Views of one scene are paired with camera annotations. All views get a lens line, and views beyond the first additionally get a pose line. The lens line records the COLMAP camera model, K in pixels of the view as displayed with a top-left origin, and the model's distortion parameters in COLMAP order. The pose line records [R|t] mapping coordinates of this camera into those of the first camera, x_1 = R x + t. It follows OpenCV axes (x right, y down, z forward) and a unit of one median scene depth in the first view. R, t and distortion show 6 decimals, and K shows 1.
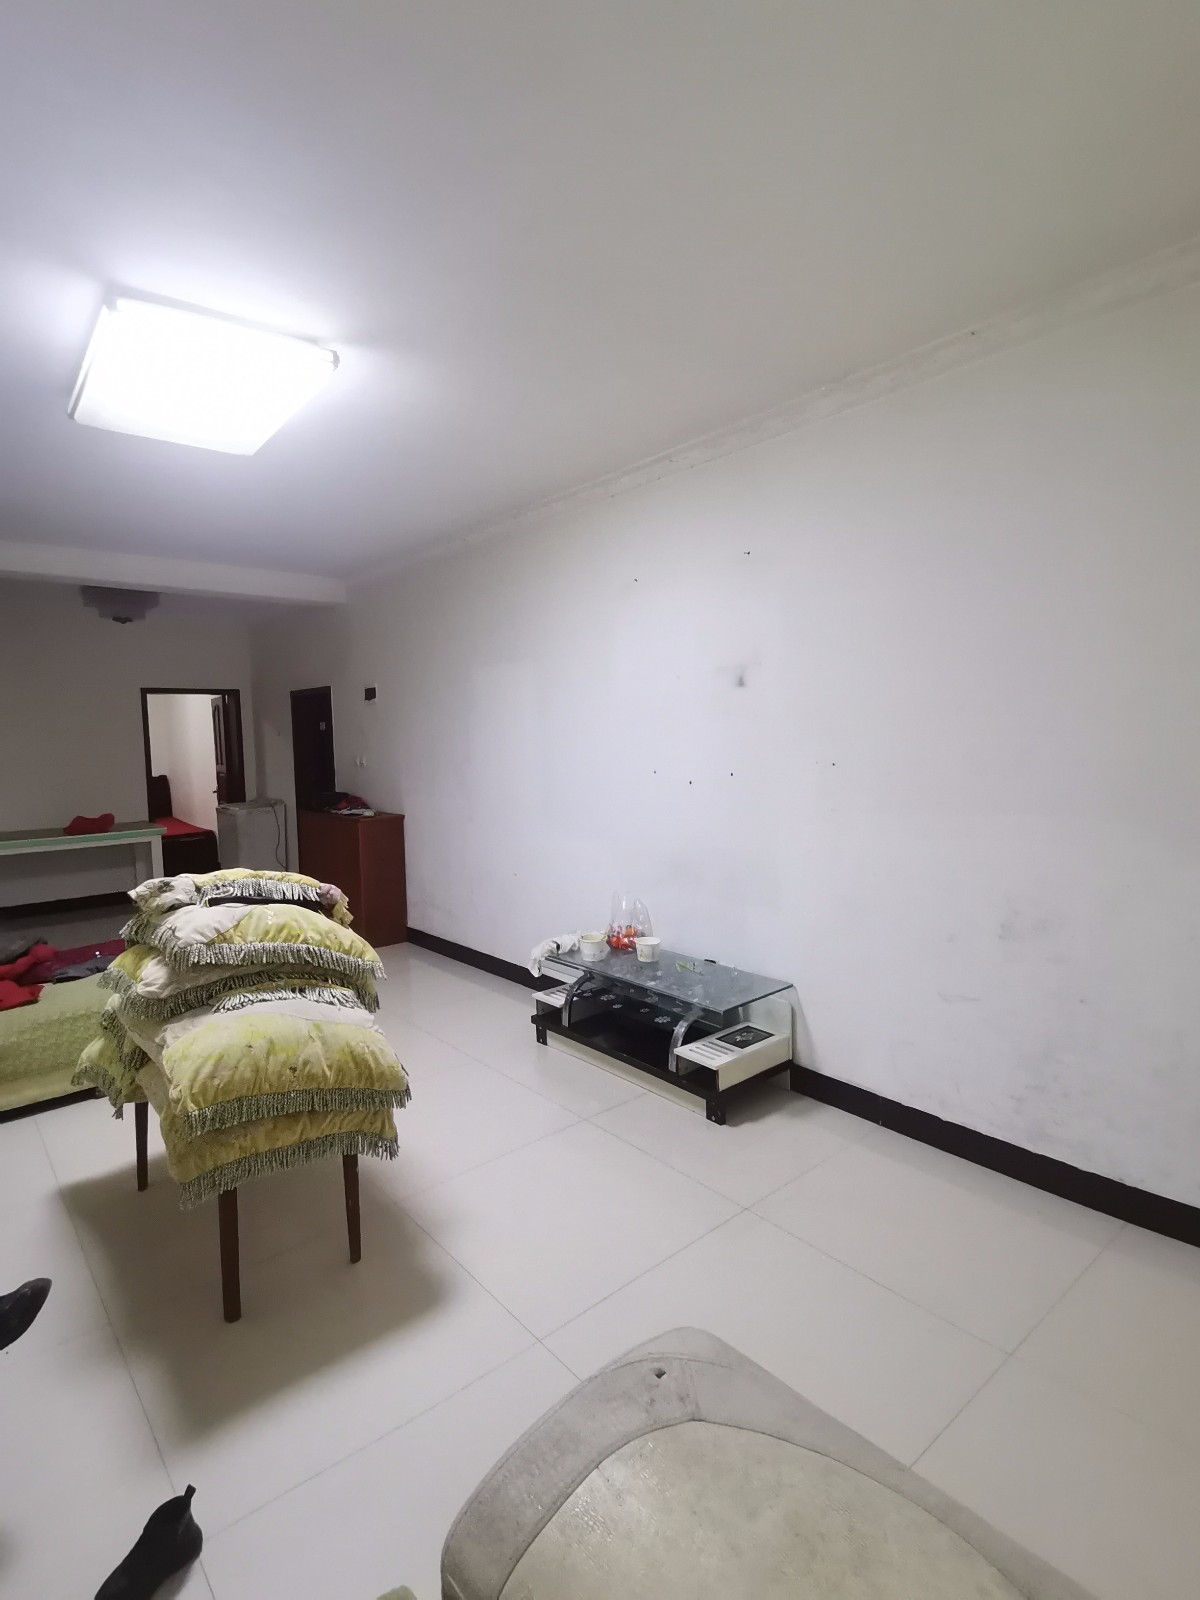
lens RADIAL K [[825.6, 0, 600.0], [0, 825.6, 800.0], [0, 0, 1]] dist [0.044681, -0.000564]
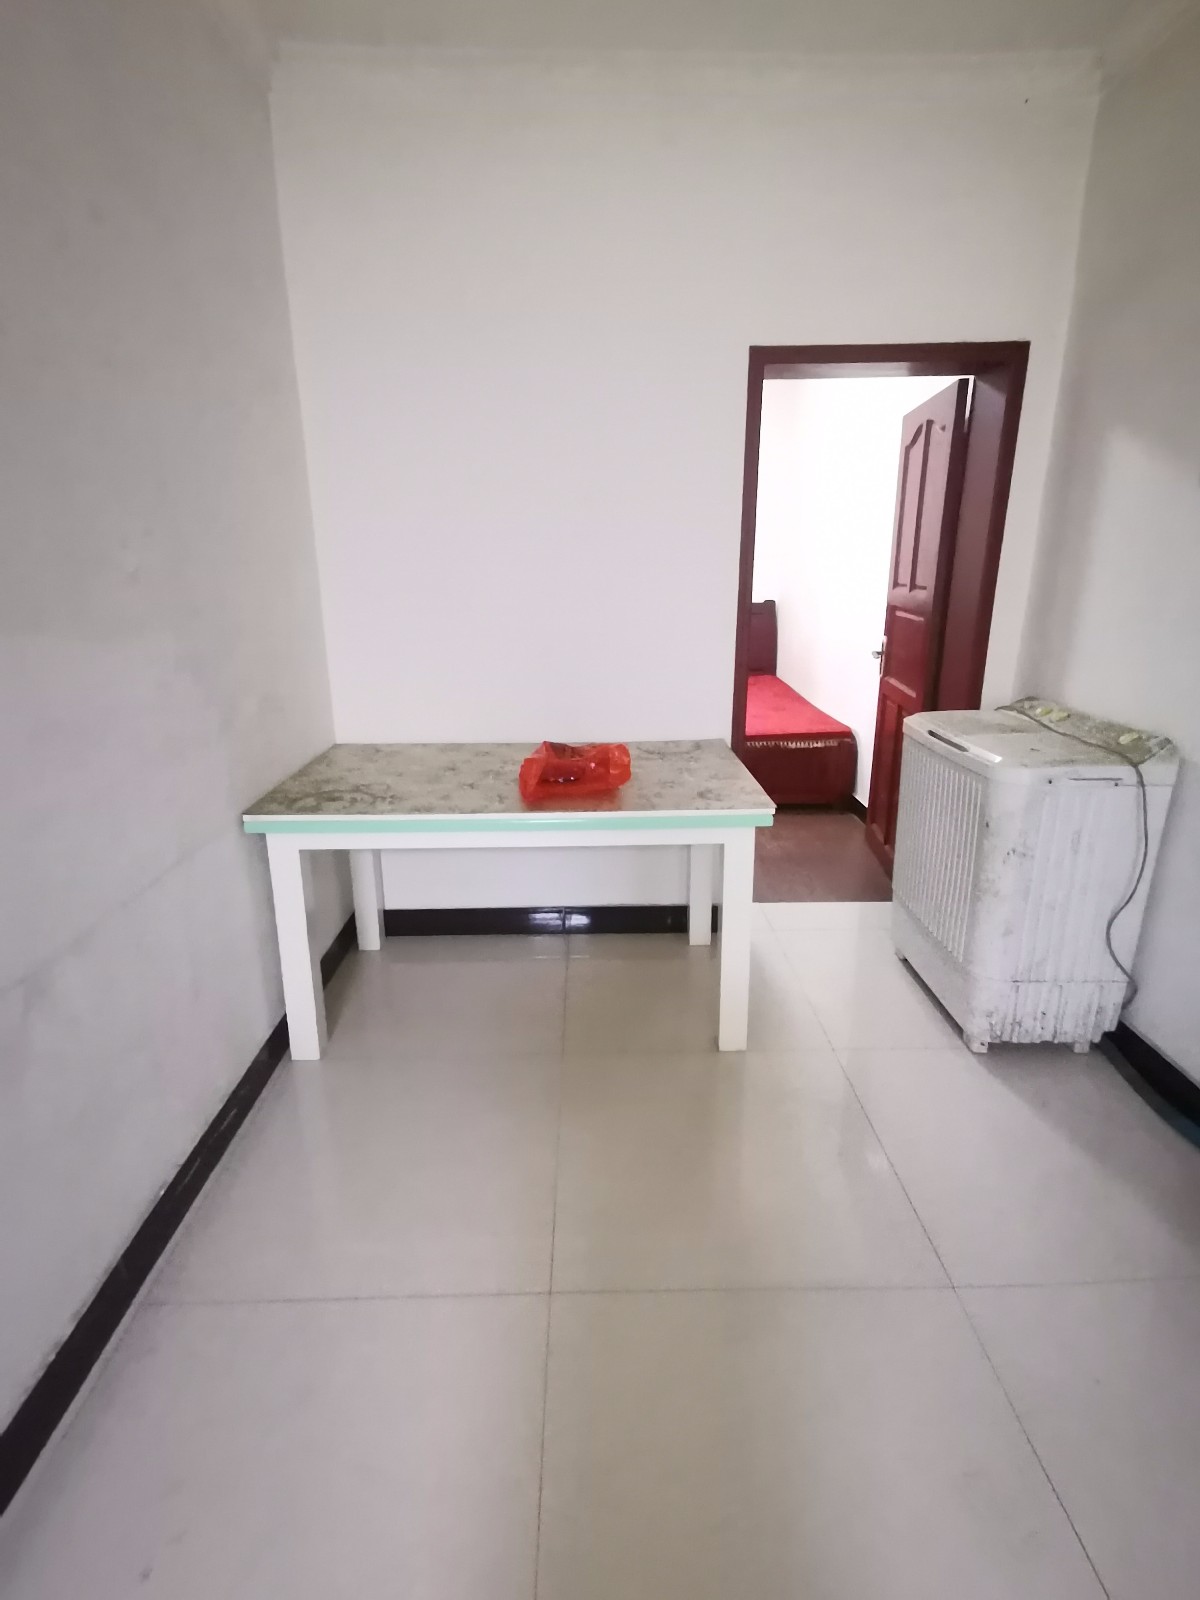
lens RADIAL K [[825.6, 0, 600.0], [0, 825.6, 800.0], [0, 0, 1]] dist [0.044681, -0.000564]
pose [[0.783823, 0.193979, -0.589910, -0.342338], [-0.063718, 0.970068, 0.234323, -0.030817], [0.617707, -0.146080, 0.772722, 0.638525]]
